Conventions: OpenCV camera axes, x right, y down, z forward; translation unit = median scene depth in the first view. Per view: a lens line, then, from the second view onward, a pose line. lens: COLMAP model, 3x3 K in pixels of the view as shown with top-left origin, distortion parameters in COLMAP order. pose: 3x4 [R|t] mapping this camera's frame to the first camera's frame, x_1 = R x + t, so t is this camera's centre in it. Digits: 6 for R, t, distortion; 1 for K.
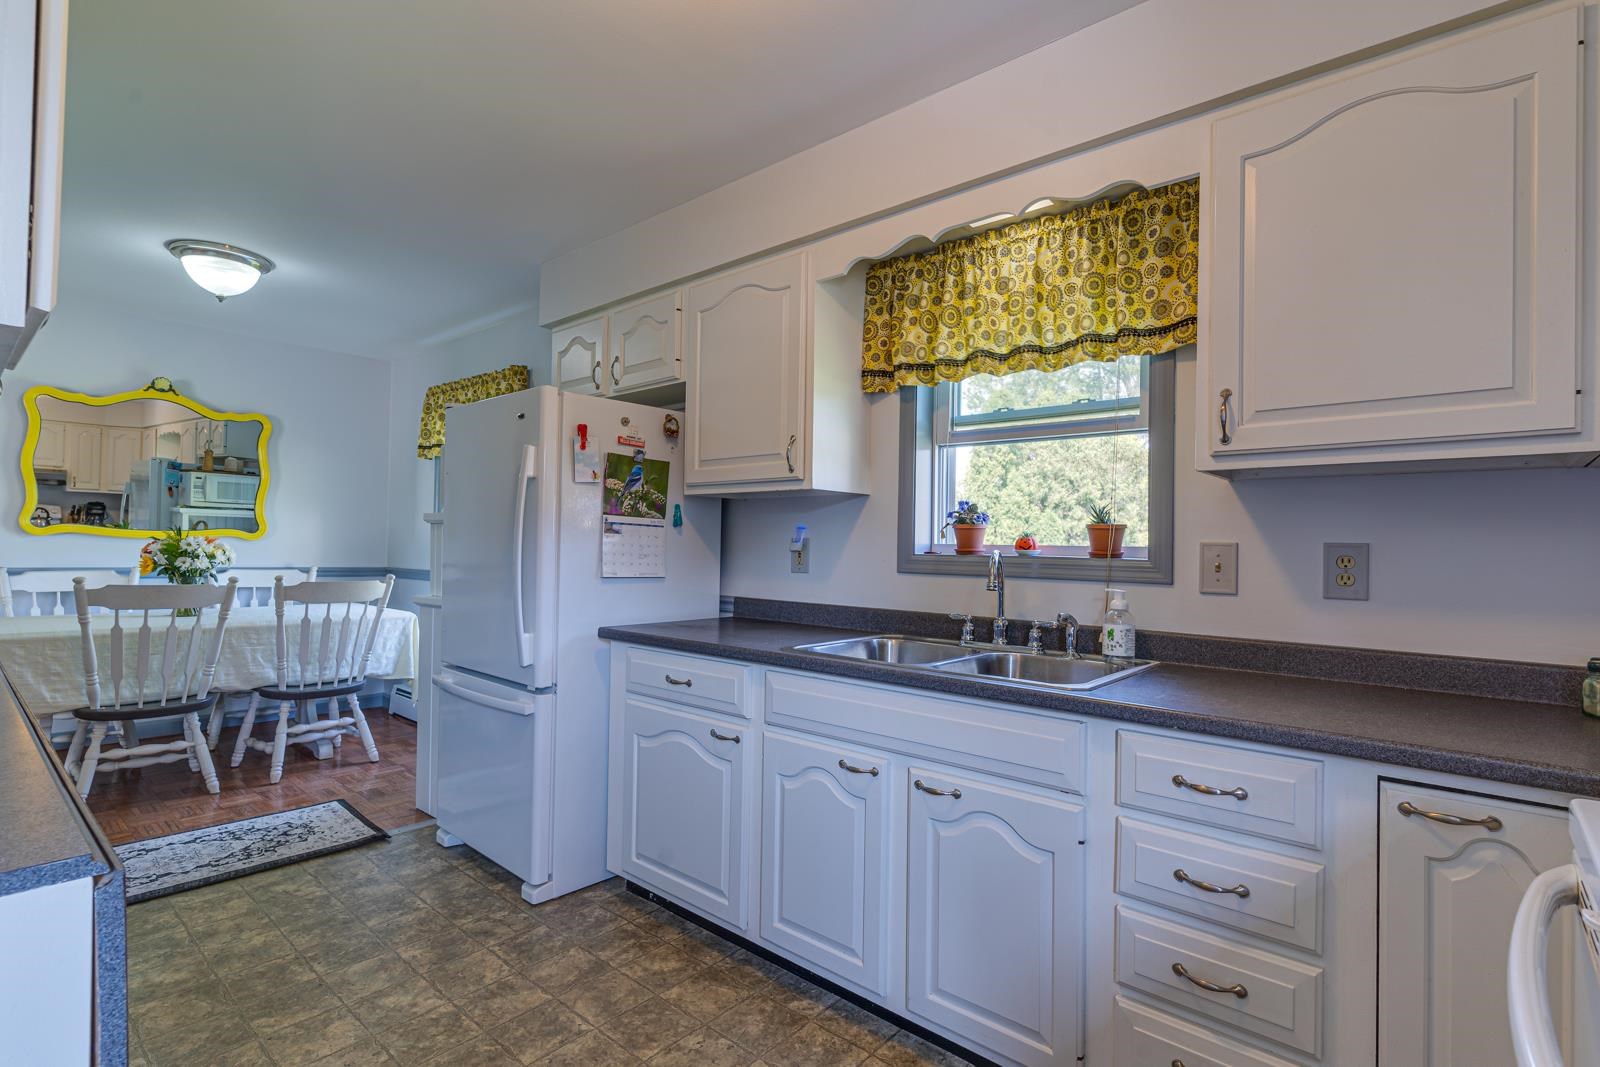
lens RADIAL K [[757.5, 0, 773.5], [0, 757.5, 544.8], [0, 0, 1]] dist [0.005418, -0.002768]
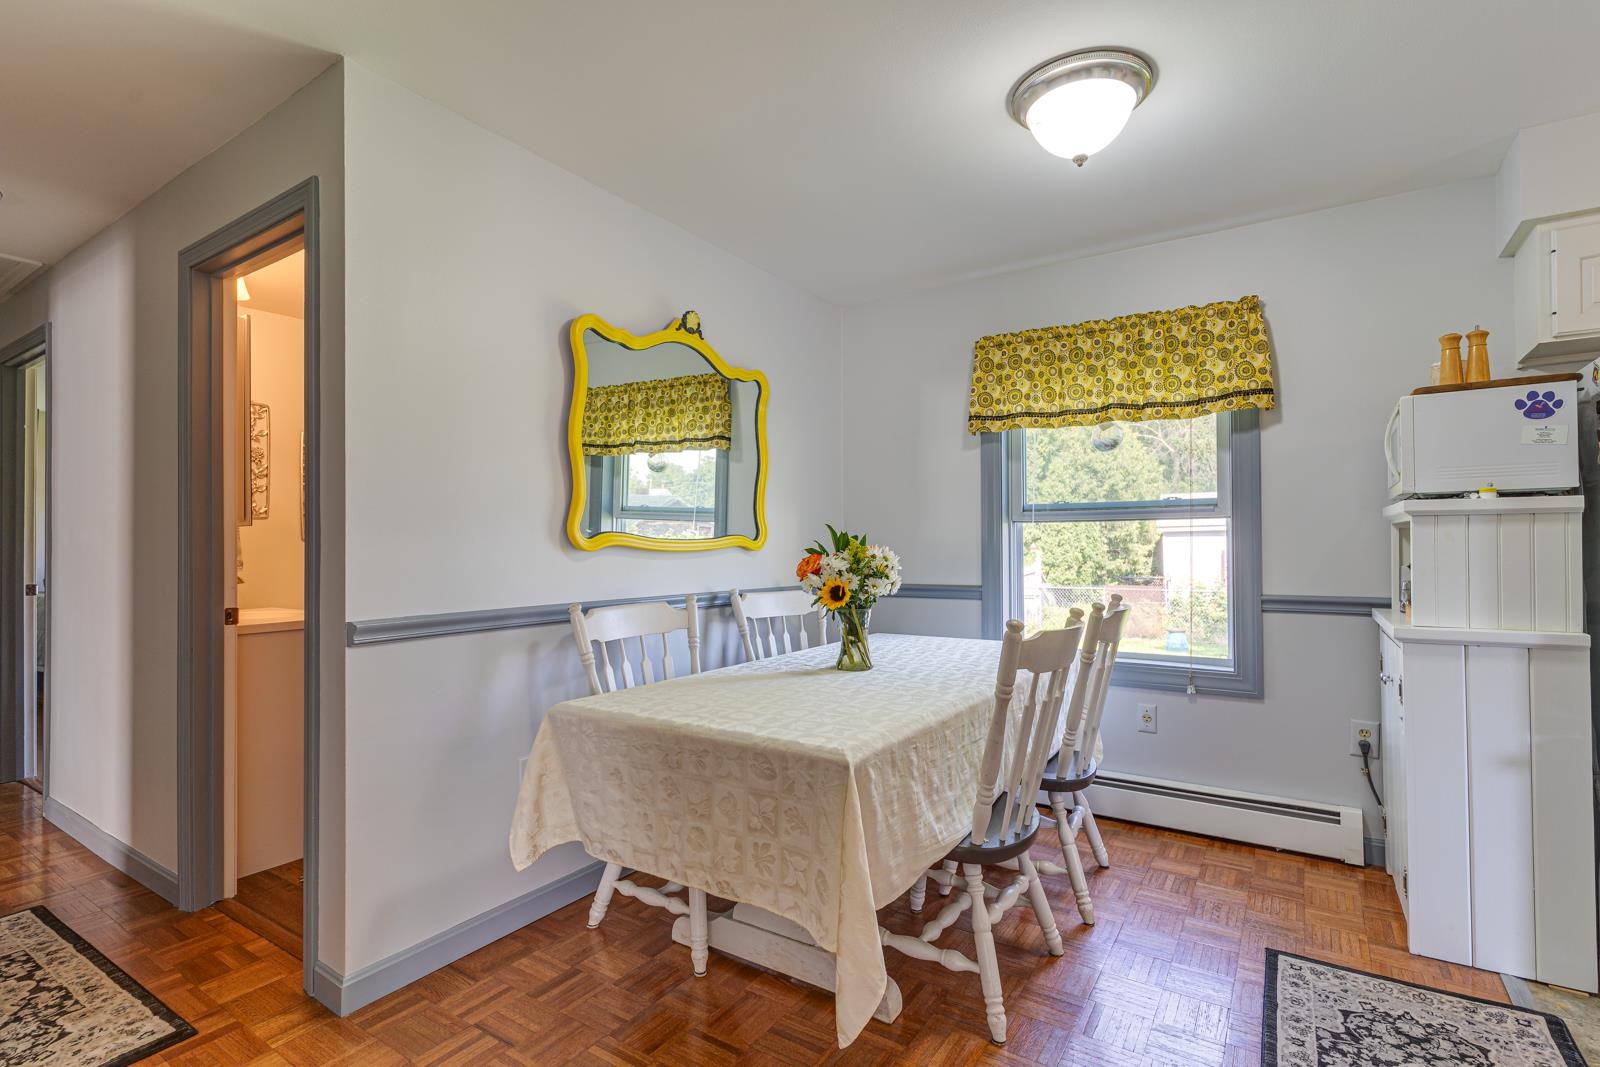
lens RADIAL K [[757.5, 0, 797.2], [0, 757.5, 537.9], [0, 0, 1]] dist [0.005418, -0.002768]
pose [[0.988394, -0.029647, 0.148989, -1.268627], [0.030935, 0.999501, -0.006332, -0.022378], [-0.148727, 0.010868, 0.988819, 0.510712]]
